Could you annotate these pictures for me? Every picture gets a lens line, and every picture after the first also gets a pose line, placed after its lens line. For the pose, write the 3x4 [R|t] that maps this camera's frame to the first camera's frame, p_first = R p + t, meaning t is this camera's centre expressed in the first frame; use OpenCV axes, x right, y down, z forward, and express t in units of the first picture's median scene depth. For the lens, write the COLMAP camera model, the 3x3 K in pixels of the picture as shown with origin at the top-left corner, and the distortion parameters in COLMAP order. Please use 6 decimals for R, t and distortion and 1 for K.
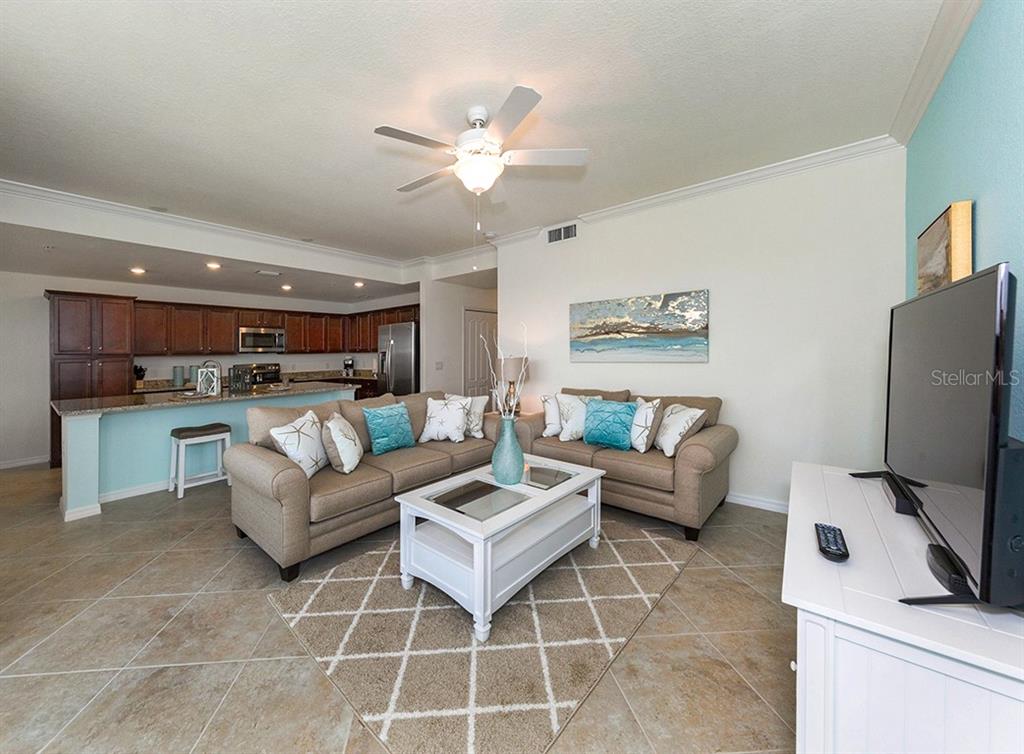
lens RADIAL K [[404.1, 0, 457.6], [0, 404.1, 347.5], [0, 0, 1]] dist [0.024954, -0.000030]
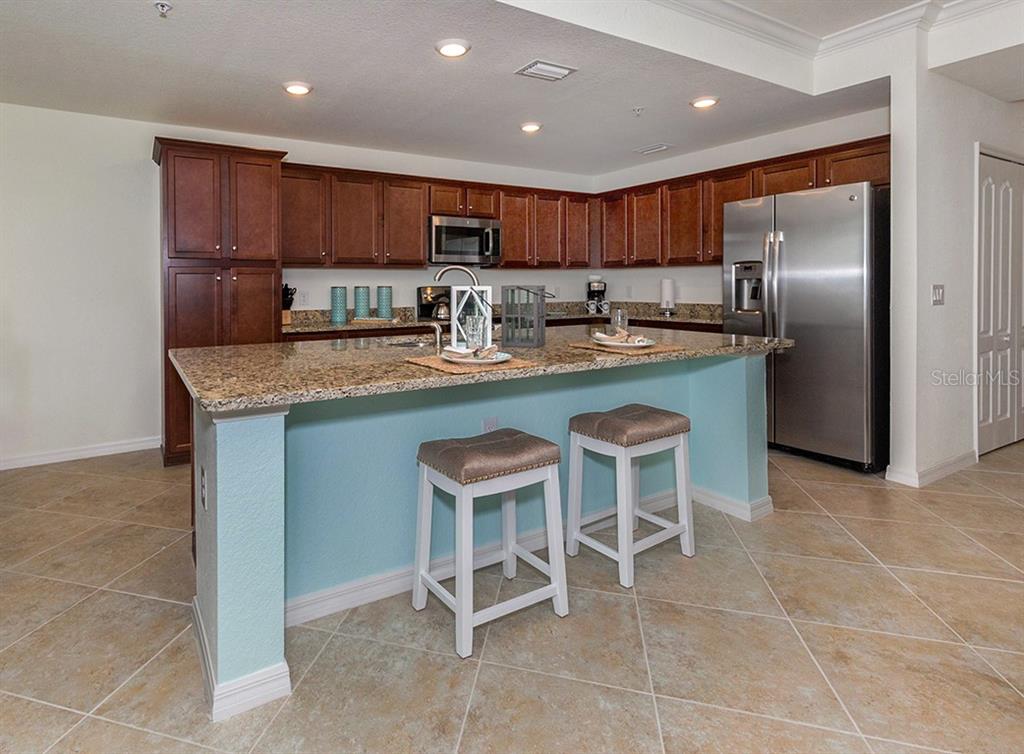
lens RADIAL K [[539.5, 0, 413.5], [0, 539.5, 297.1], [0, 0, 1]] dist [0.000959, 0.003556]
pose [[0.944793, 0.017441, -0.327202, -0.422619], [-0.004572, 0.999187, 0.040060, 0.035897], [0.327635, -0.036353, 0.944105, 0.417489]]
